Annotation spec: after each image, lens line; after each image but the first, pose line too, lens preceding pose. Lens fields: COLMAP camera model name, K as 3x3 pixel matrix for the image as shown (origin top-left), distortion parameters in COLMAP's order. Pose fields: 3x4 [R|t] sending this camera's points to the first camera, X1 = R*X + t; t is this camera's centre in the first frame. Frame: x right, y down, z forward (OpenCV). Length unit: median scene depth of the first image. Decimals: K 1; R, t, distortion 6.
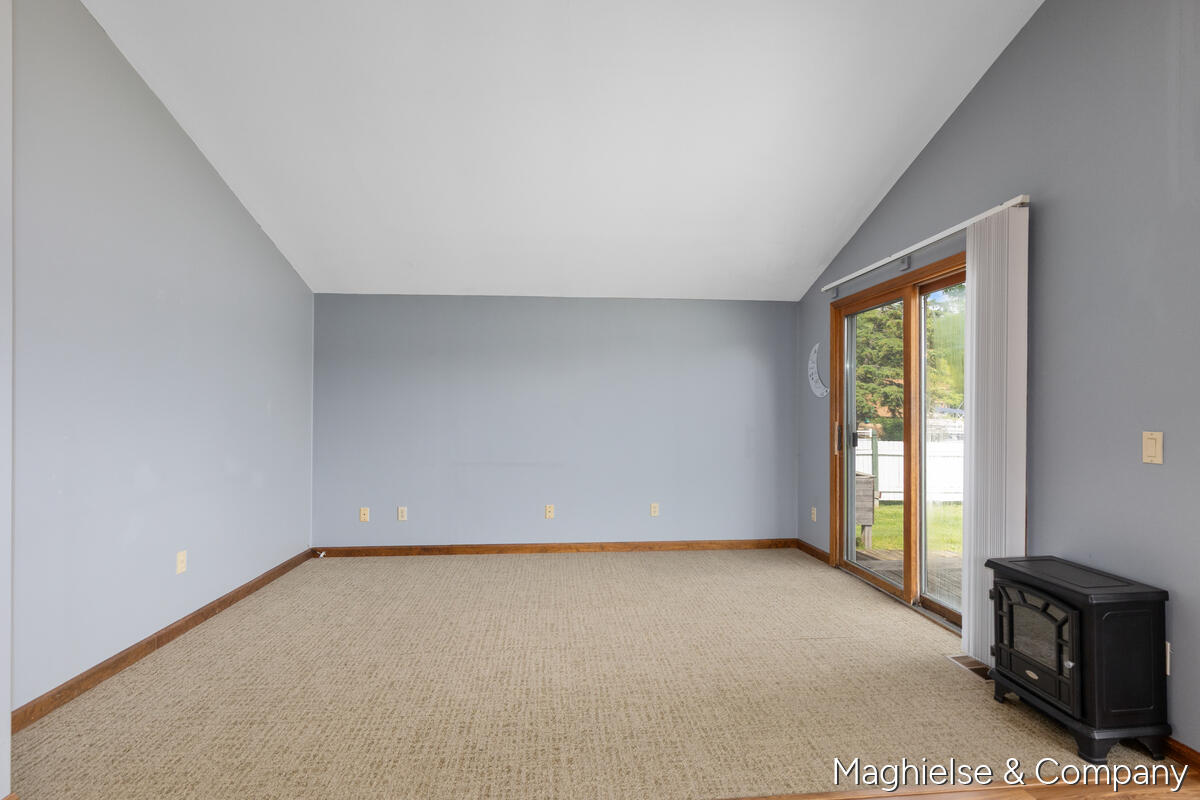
lens RADIAL K [[588.8, 0, 611.4], [0, 588.8, 406.8], [0, 0, 1]] dist [-0.001993, 0.000972]
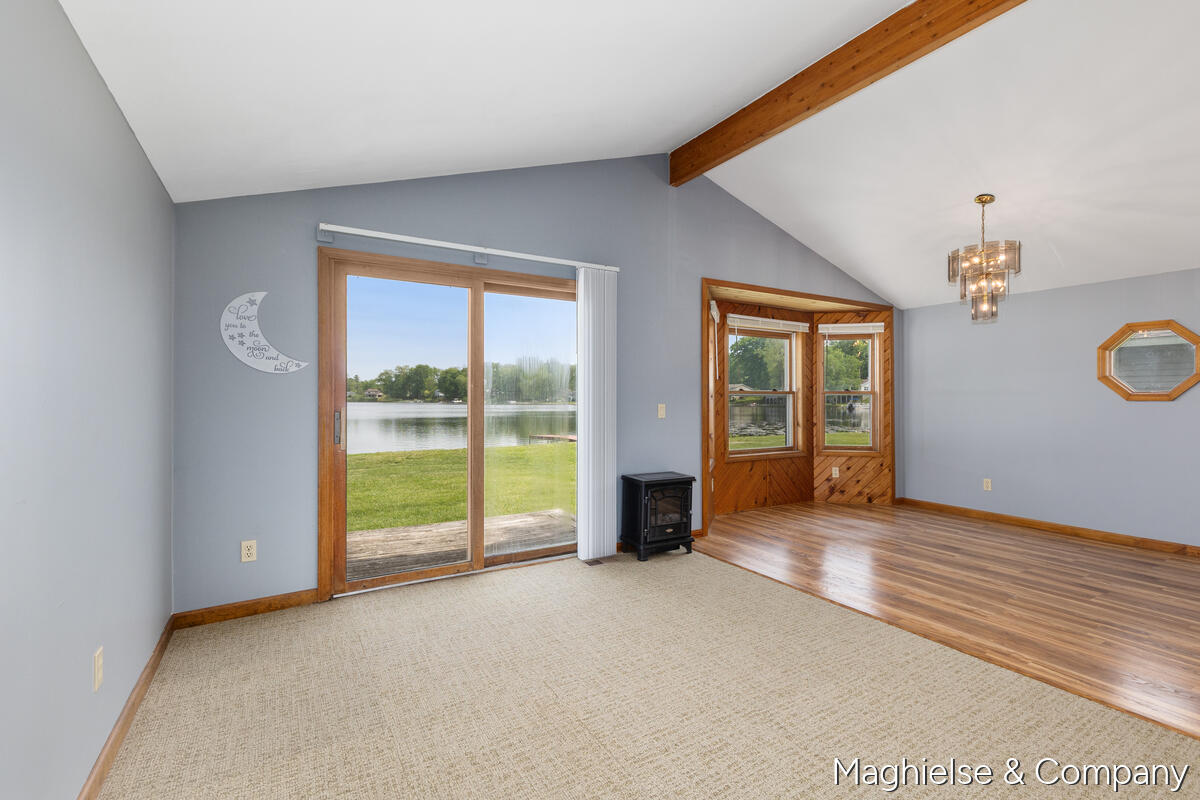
lens RADIAL K [[546.6, 0, 604.1], [0, 546.6, 399.9], [0, 0, 1]] dist [0.005419, -0.000109]
pose [[-0.433499, -0.009925, 0.901099, -0.717065], [-0.010564, 0.999927, 0.005931, 0.013679], [-0.901092, -0.006948, -0.433572, 1.737559]]
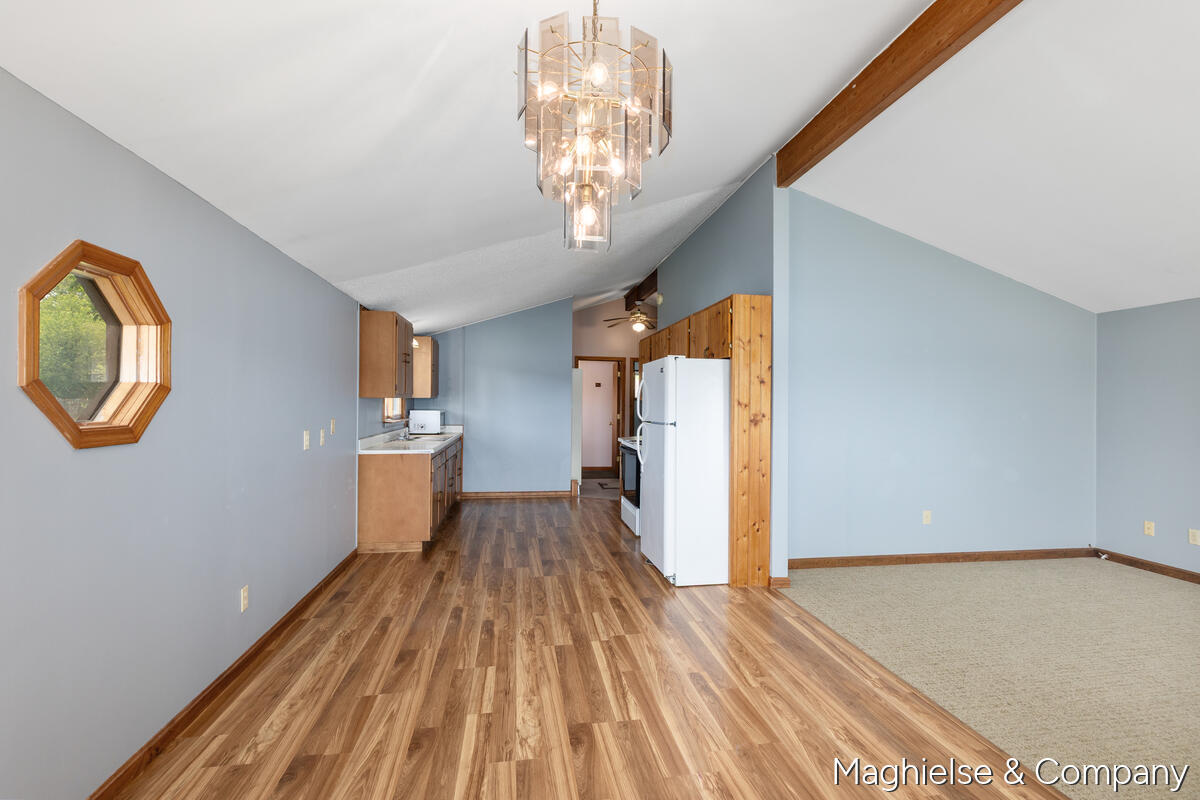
lens RADIAL K [[546.6, 0, 609.1], [0, 546.6, 399.1], [0, 0, 1]] dist [0.005419, -0.000109]
pose [[0.076458, -0.012718, -0.996992, 0.834720], [0.000507, 0.999919, -0.012716, -0.042957], [0.997073, 0.000467, 0.076458, 0.052227]]
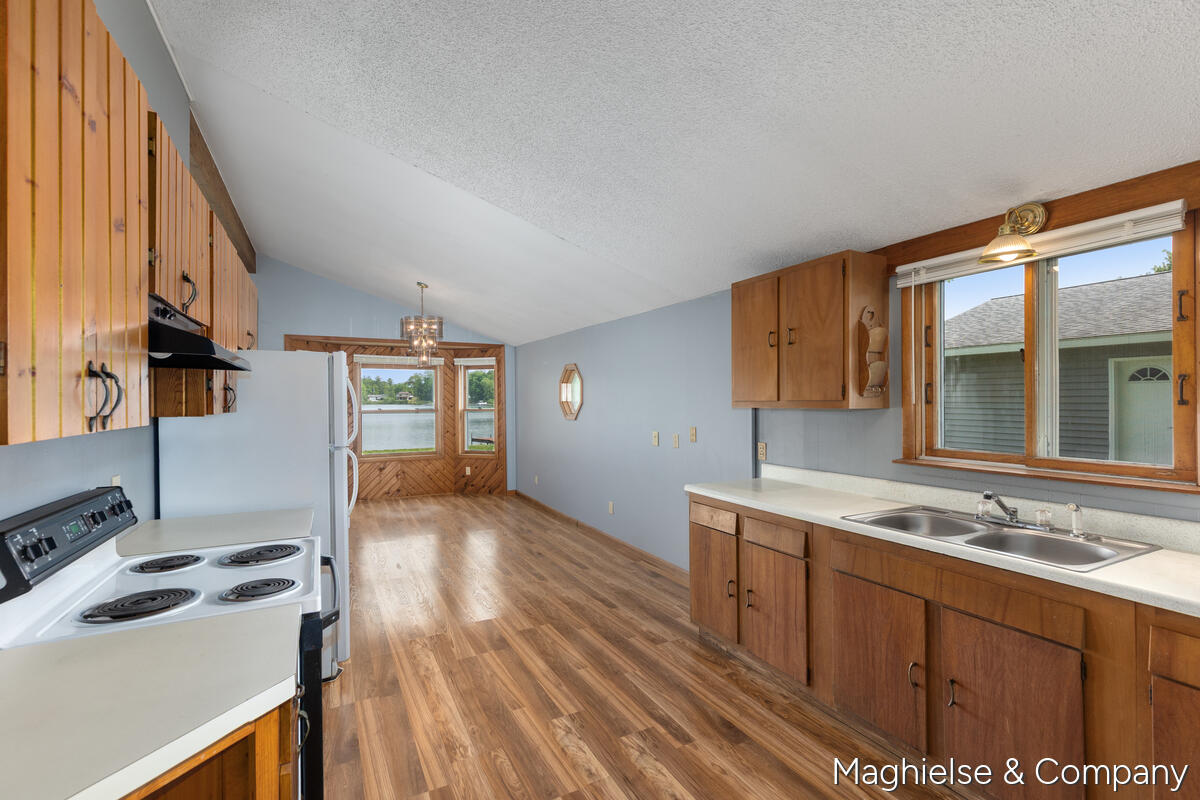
lens RADIAL K [[546.6, 0, 605.4], [0, 546.6, 400.4], [0, 0, 1]] dist [0.005419, -0.000109]
pose [[-0.376669, -0.007218, 0.926320, -2.212779], [-0.002663, 0.999974, 0.006709, -0.094477], [-0.926344, 0.000060, -0.376678, 0.235224]]
